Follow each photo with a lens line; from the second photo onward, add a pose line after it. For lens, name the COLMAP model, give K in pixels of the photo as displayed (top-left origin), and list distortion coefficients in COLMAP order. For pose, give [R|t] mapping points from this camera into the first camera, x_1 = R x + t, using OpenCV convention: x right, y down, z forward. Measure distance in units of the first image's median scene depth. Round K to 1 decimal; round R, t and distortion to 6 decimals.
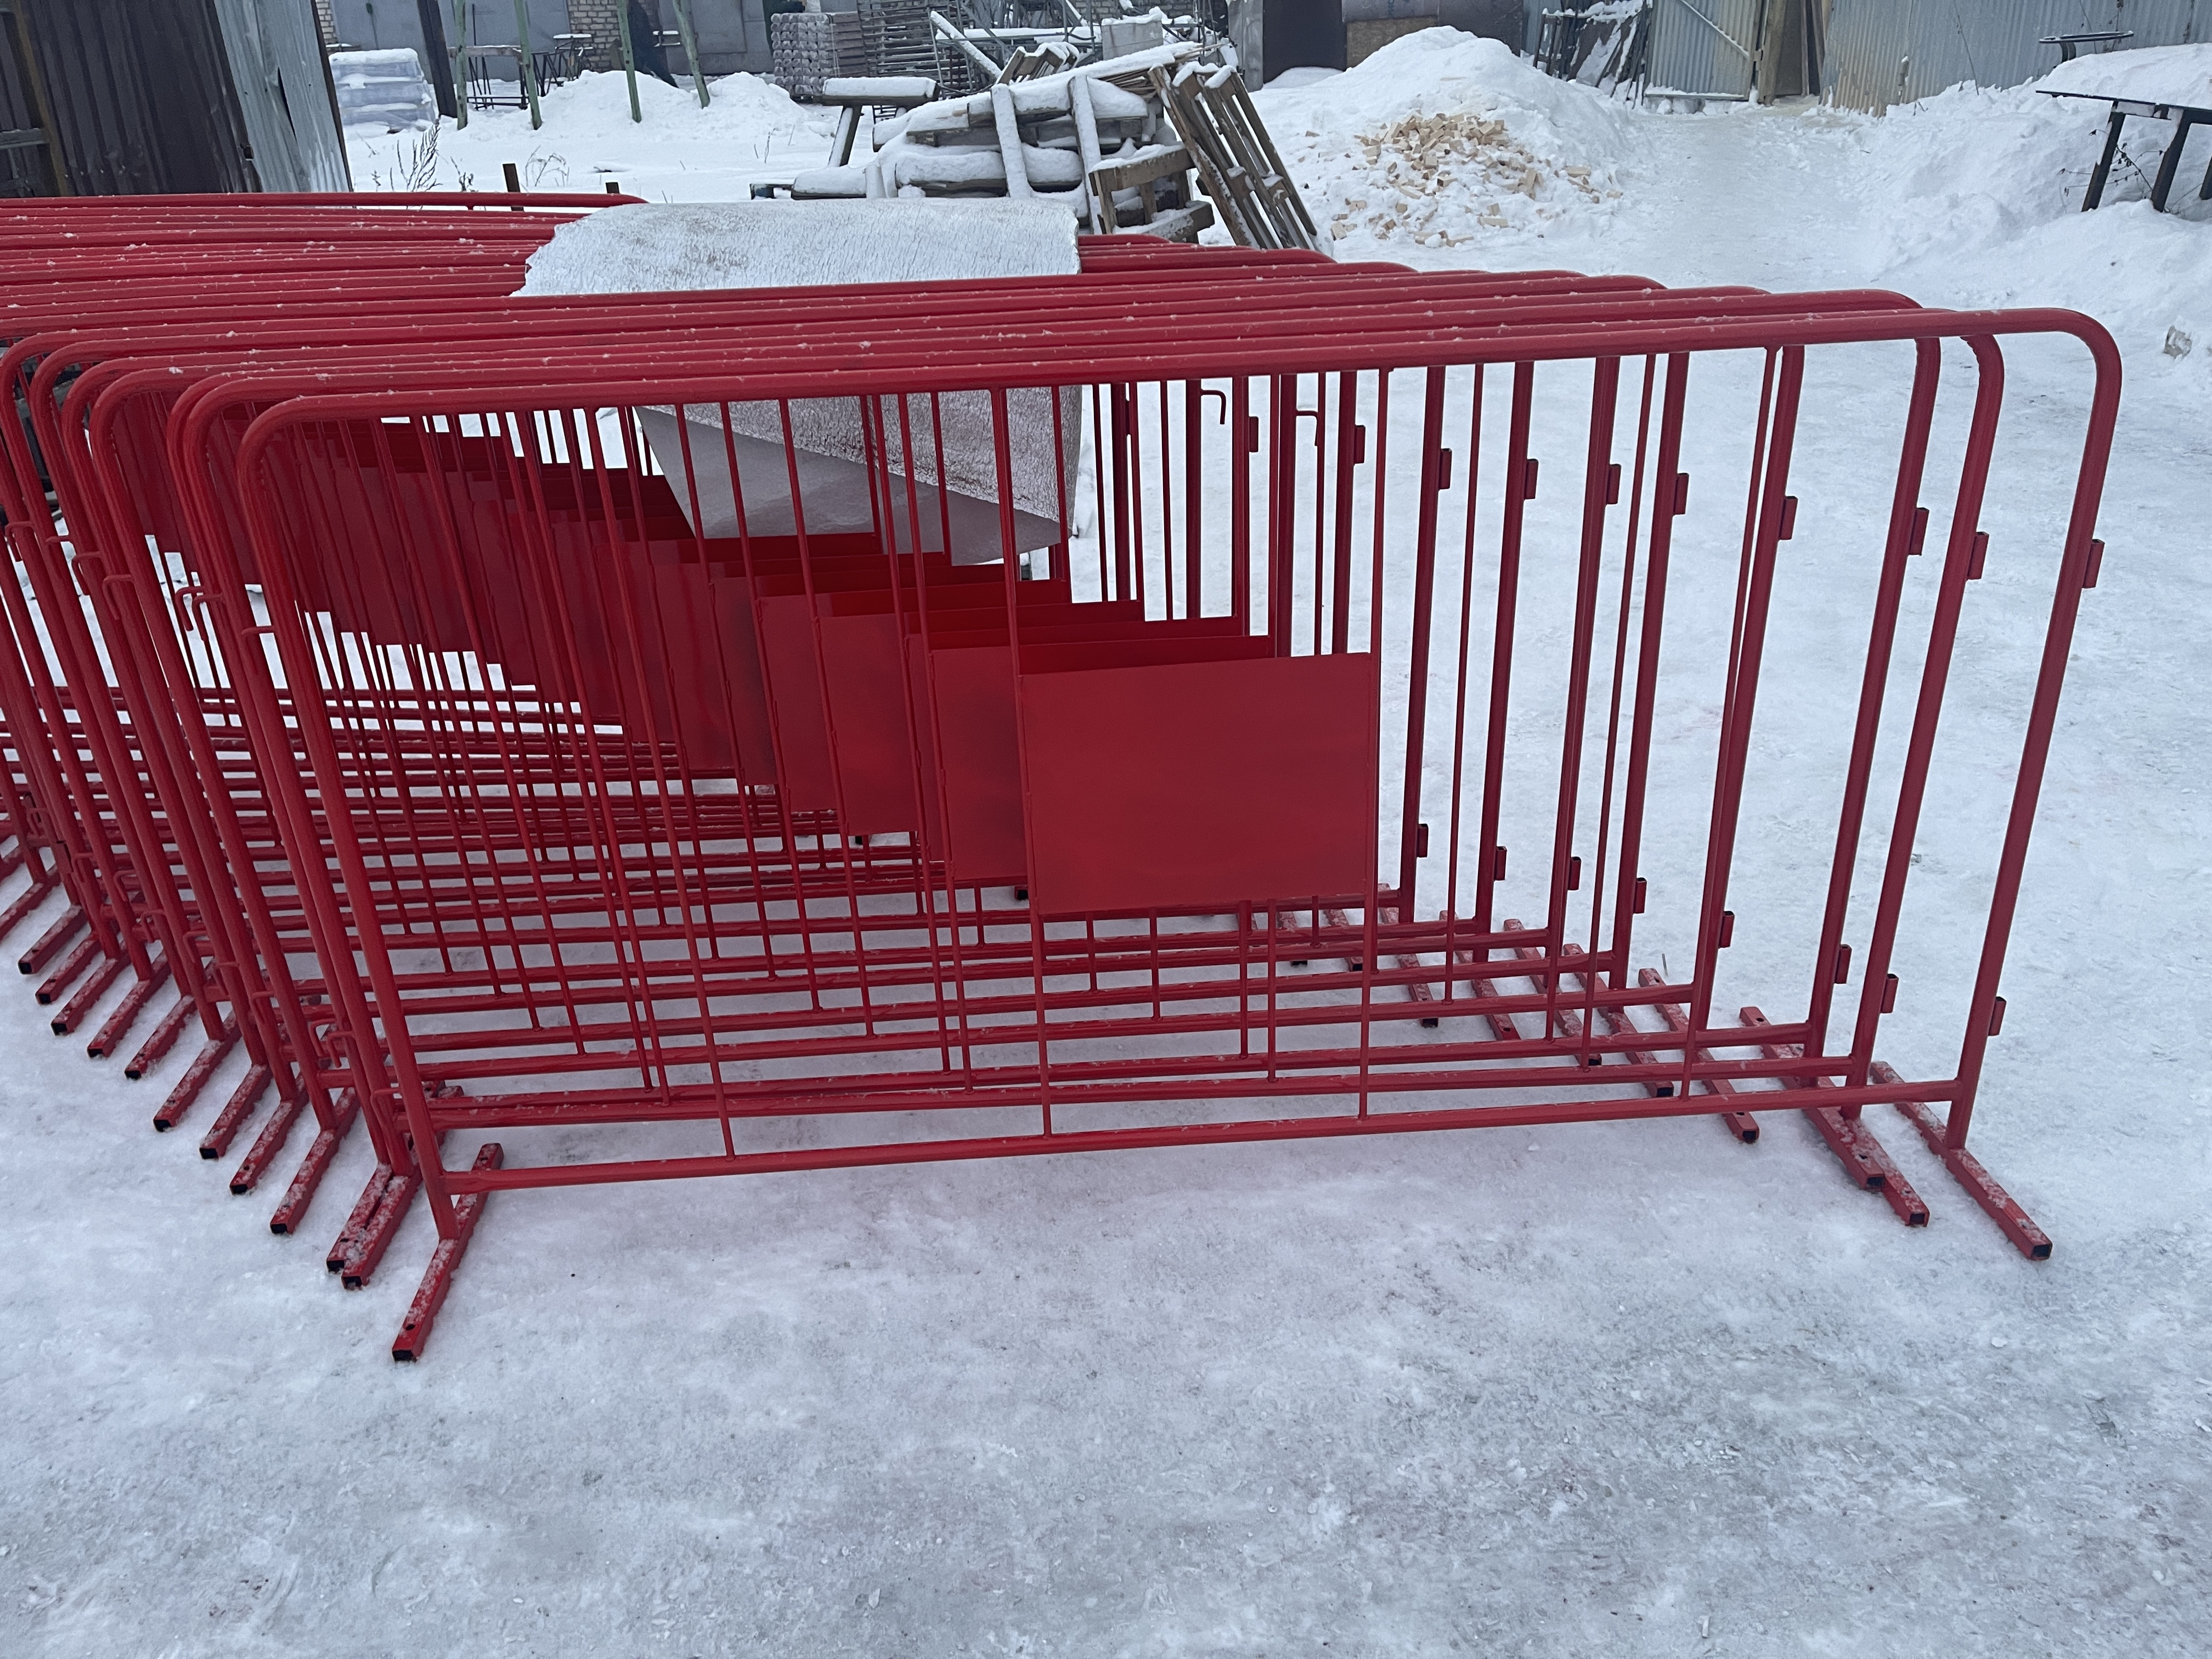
lens RADIAL K [[1661.4, 0, 1103.6], [0, 1661.4, 854.7], [0, 0, 1]] dist [0.090551, -0.128559]
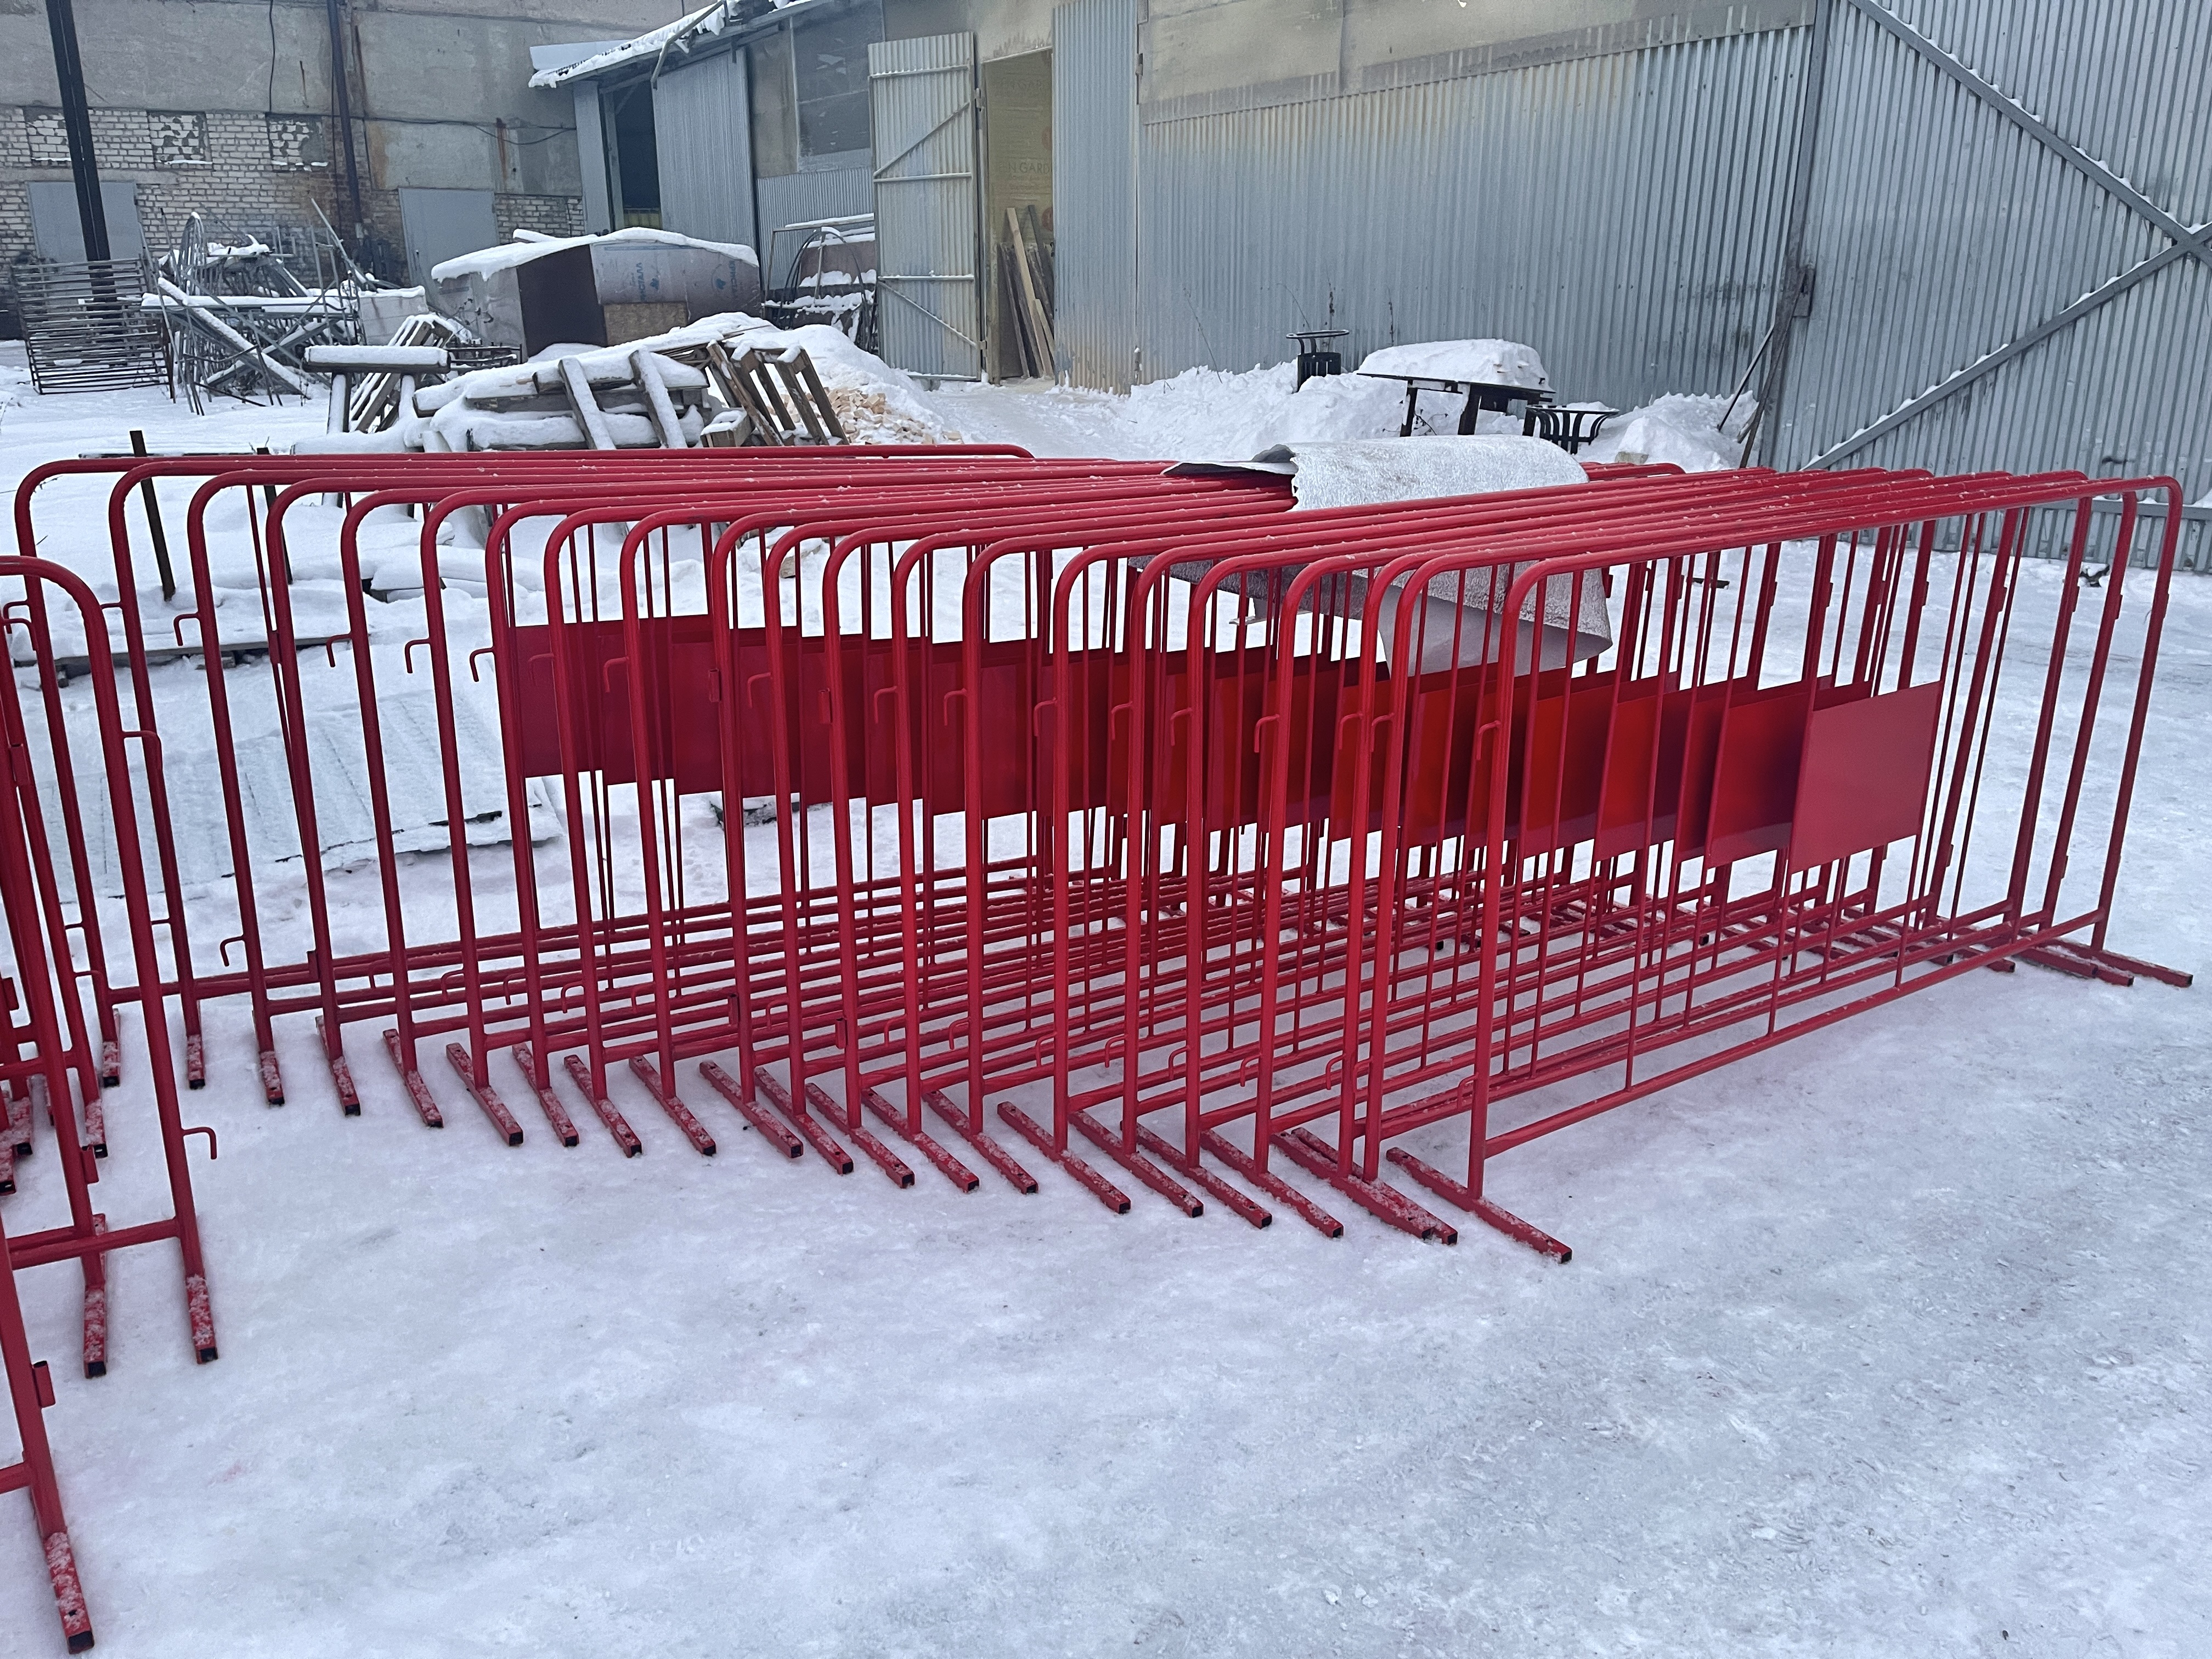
lens RADIAL K [[1716.4, 0, 1111.4], [0, 1716.4, 840.8], [0, 0, 1]] dist [0.090942, -0.124868]
pose [[0.850007, -0.127807, 0.511031, -1.213269], [0.207561, 0.972898, -0.101921, 0.036253], [-0.484155, 0.192704, 0.853498, -0.053319]]
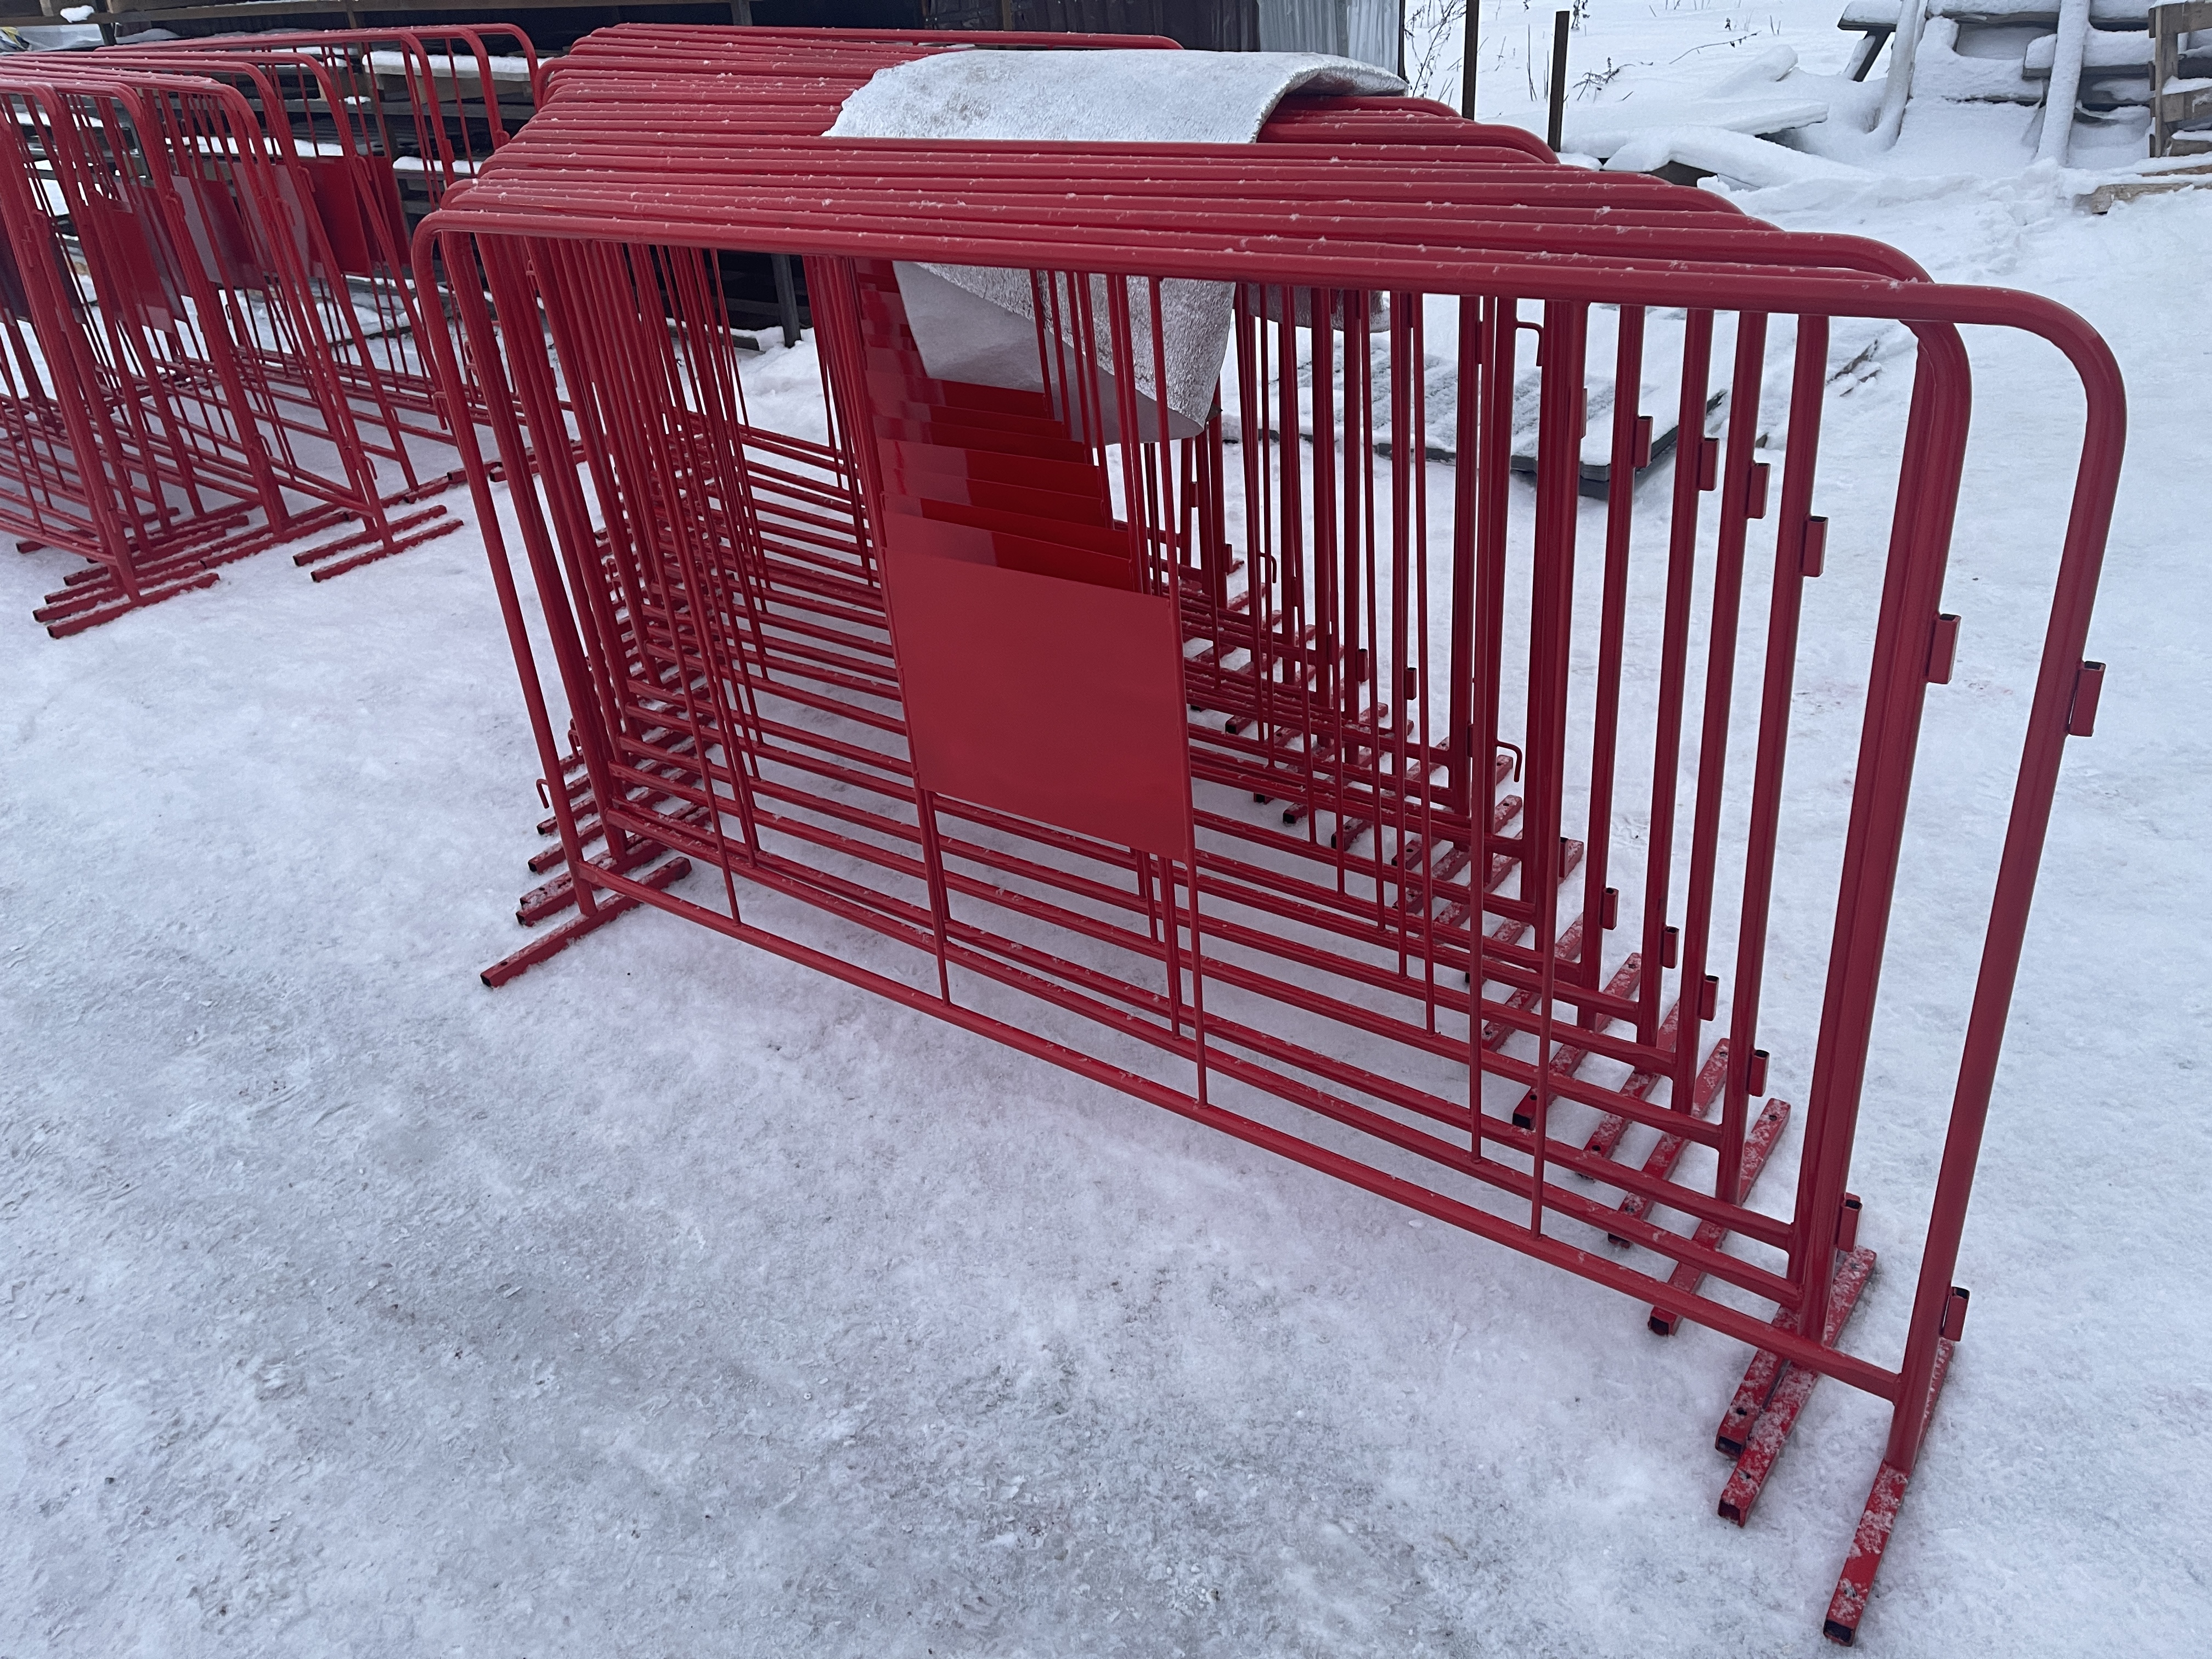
lens RADIAL K [[1668.3, 0, 1106.0], [0, 1668.3, 829.5], [0, 0, 1]] dist [0.086688, -0.129582]
pose [[0.771091, 0.287797, -0.567972, 0.560365], [-0.243064, 0.957515, 0.155194, -0.109952], [0.588506, 0.018385, 0.808284, 0.213724]]
